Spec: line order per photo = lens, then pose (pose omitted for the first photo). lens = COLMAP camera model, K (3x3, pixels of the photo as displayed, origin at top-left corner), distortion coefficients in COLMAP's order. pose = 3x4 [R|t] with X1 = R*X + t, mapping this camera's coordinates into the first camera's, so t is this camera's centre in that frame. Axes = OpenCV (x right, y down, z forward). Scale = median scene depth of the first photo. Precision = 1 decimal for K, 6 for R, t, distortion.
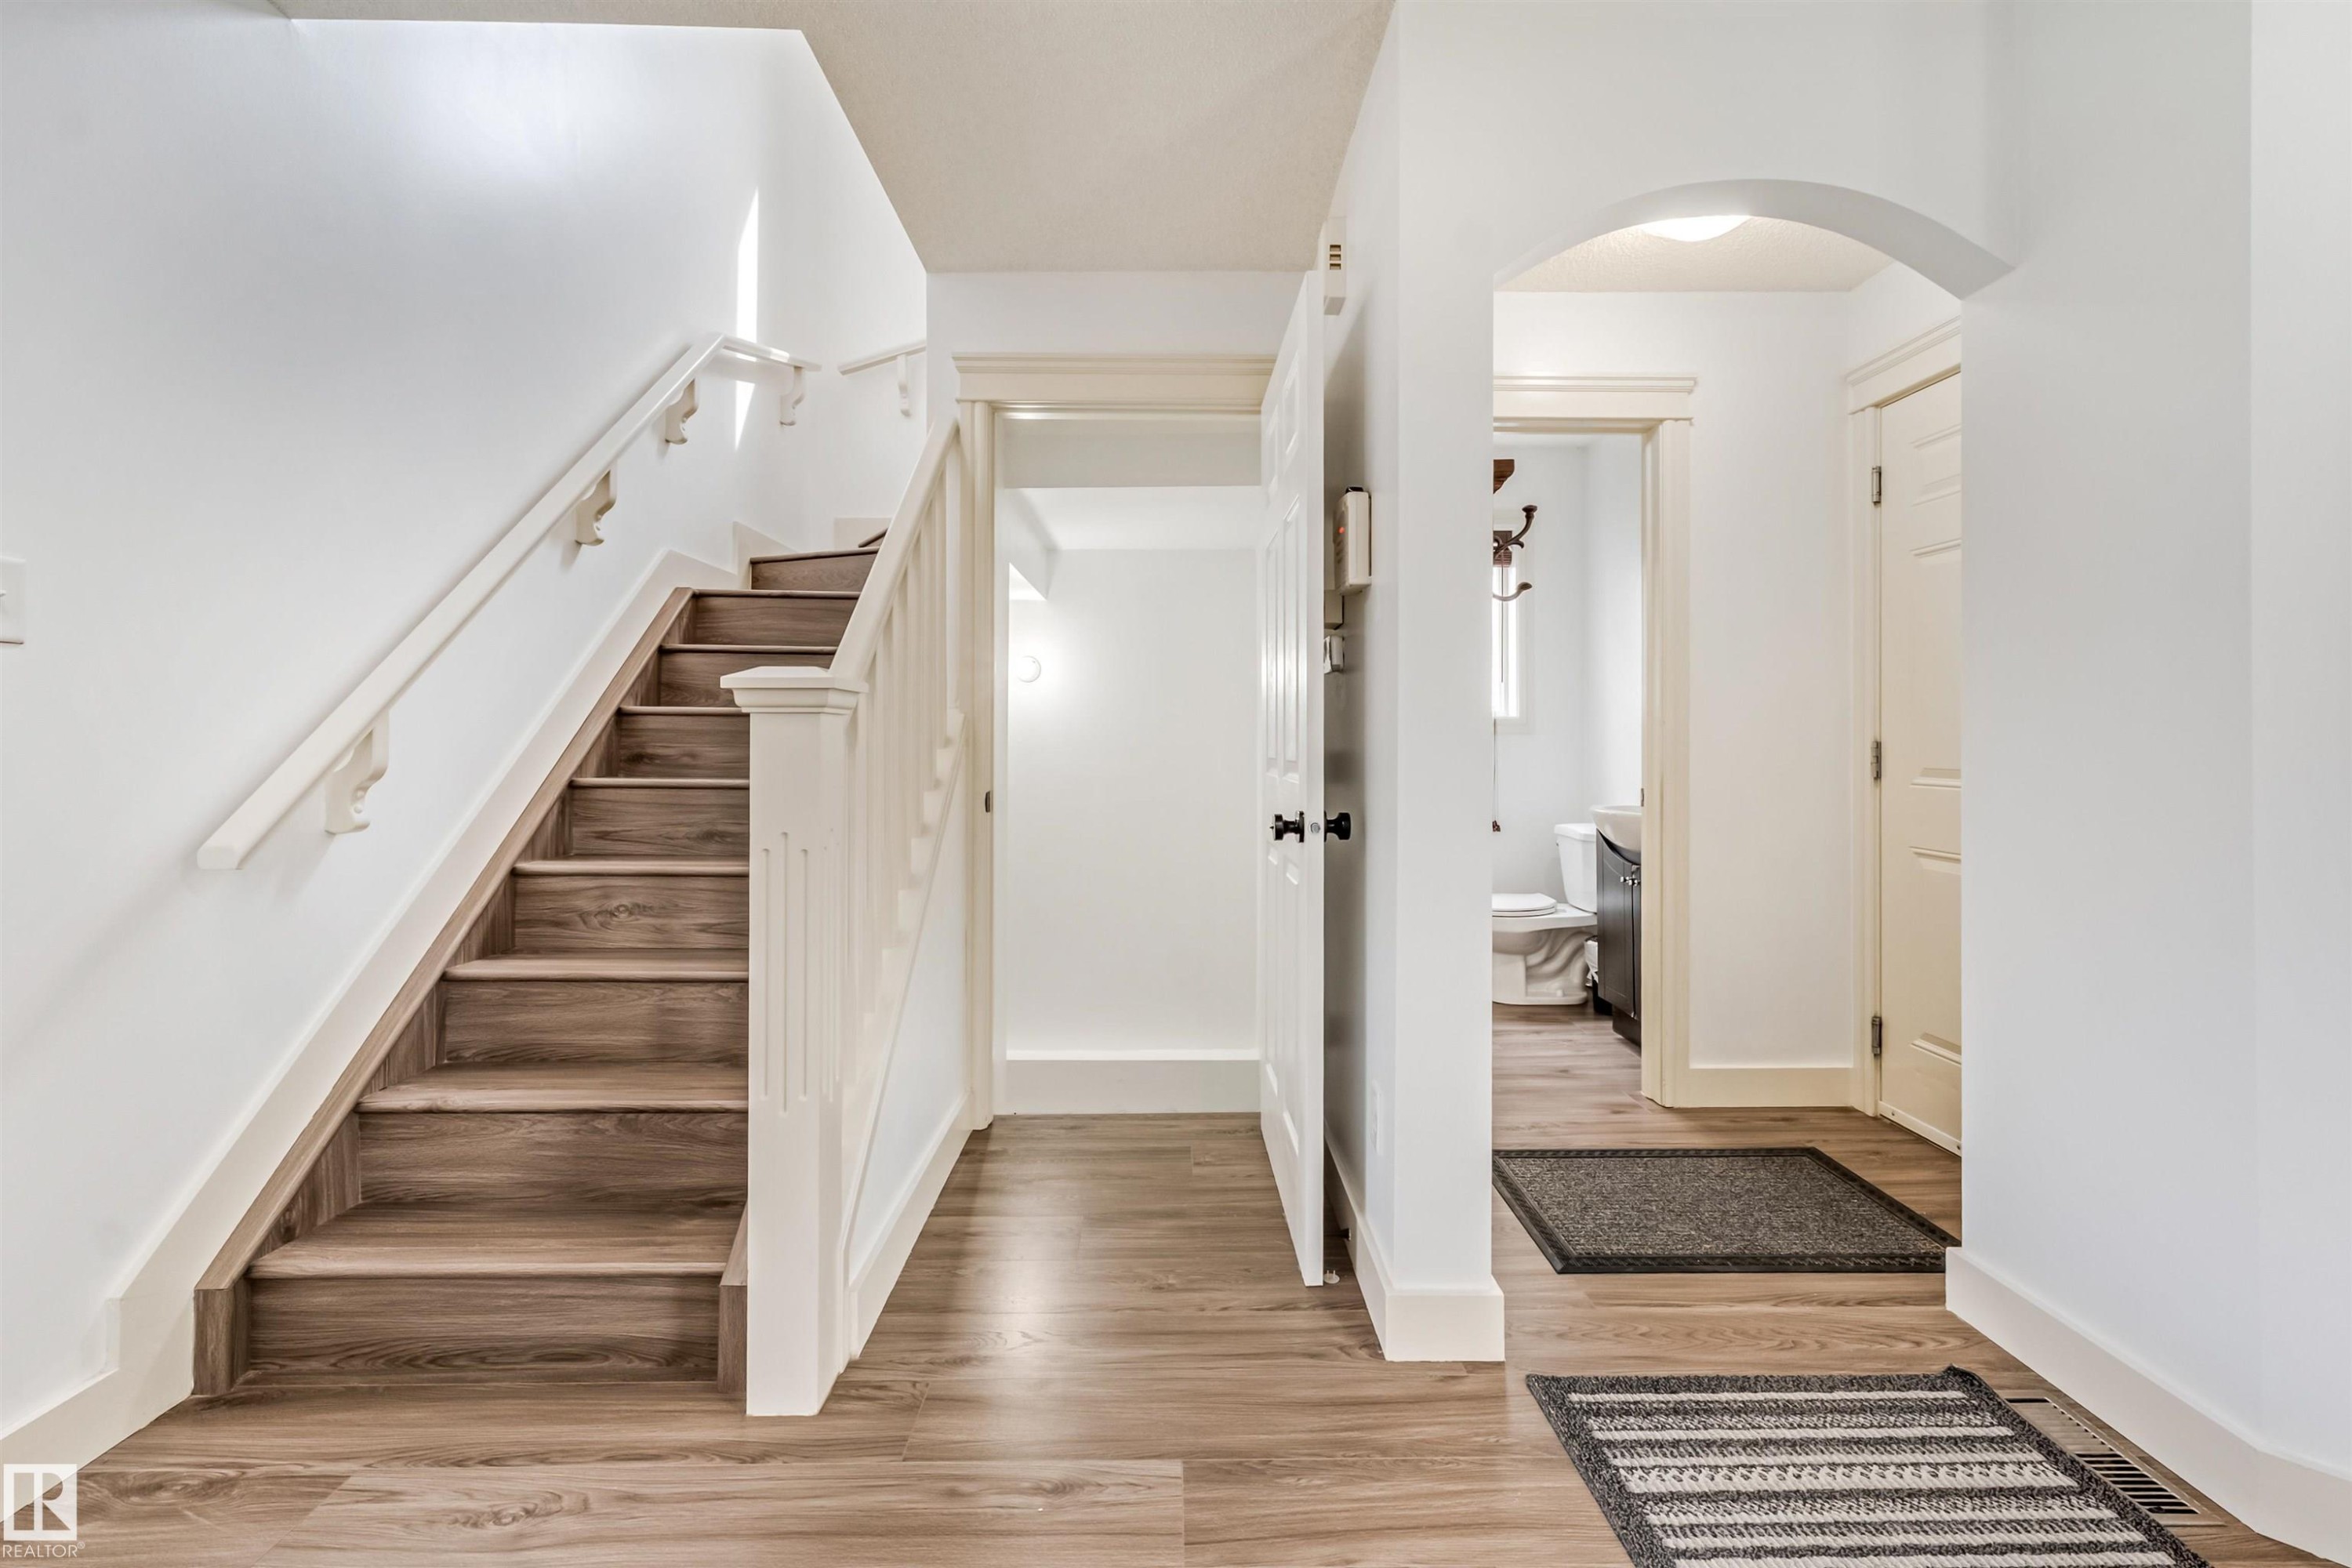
lens RADIAL K [[976.5, 0, 1178.9], [0, 976.5, 789.6], [0, 0, 1]] dist [0.000830, 0.000384]
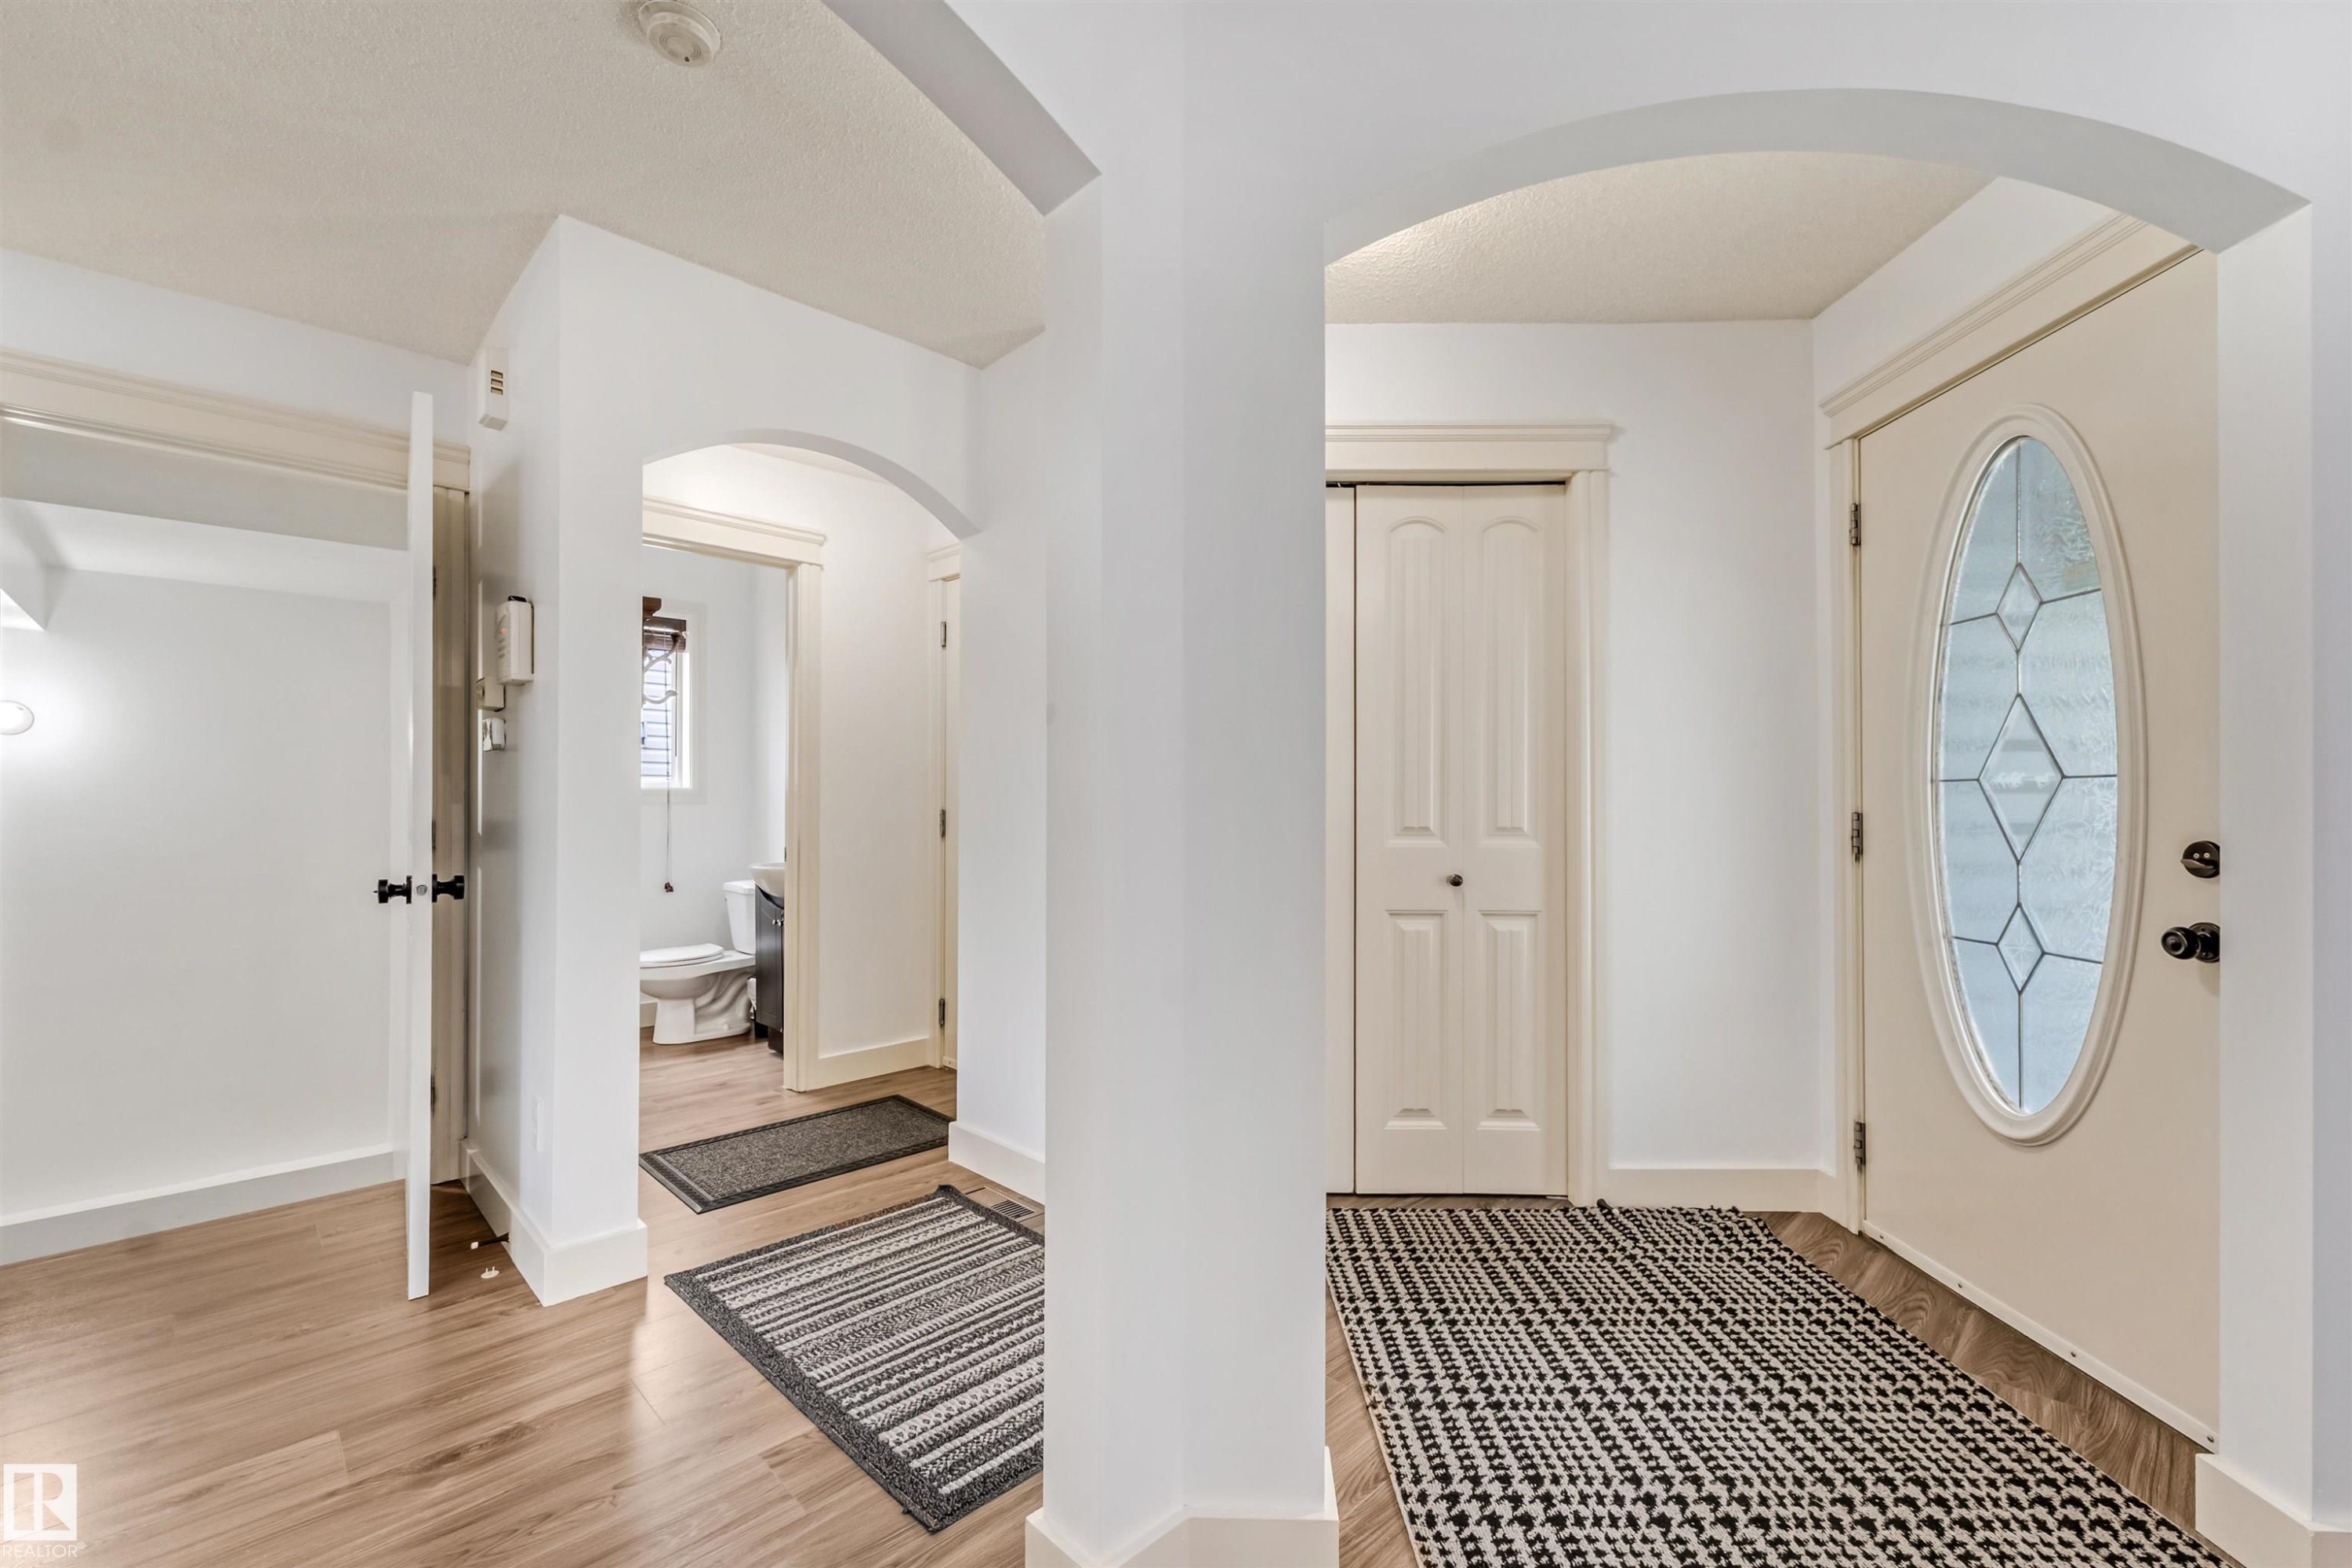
lens RADIAL K [[976.5, 0, 1178.9], [0, 976.5, 789.6], [0, 0, 1]] dist [0.000830, 0.000384]
pose [[0.715898, 0.013838, 0.698068, -0.060141], [0.034364, 0.997893, -0.055024, 0.013745], [-0.697359, 0.063380, 0.713914, -0.341807]]
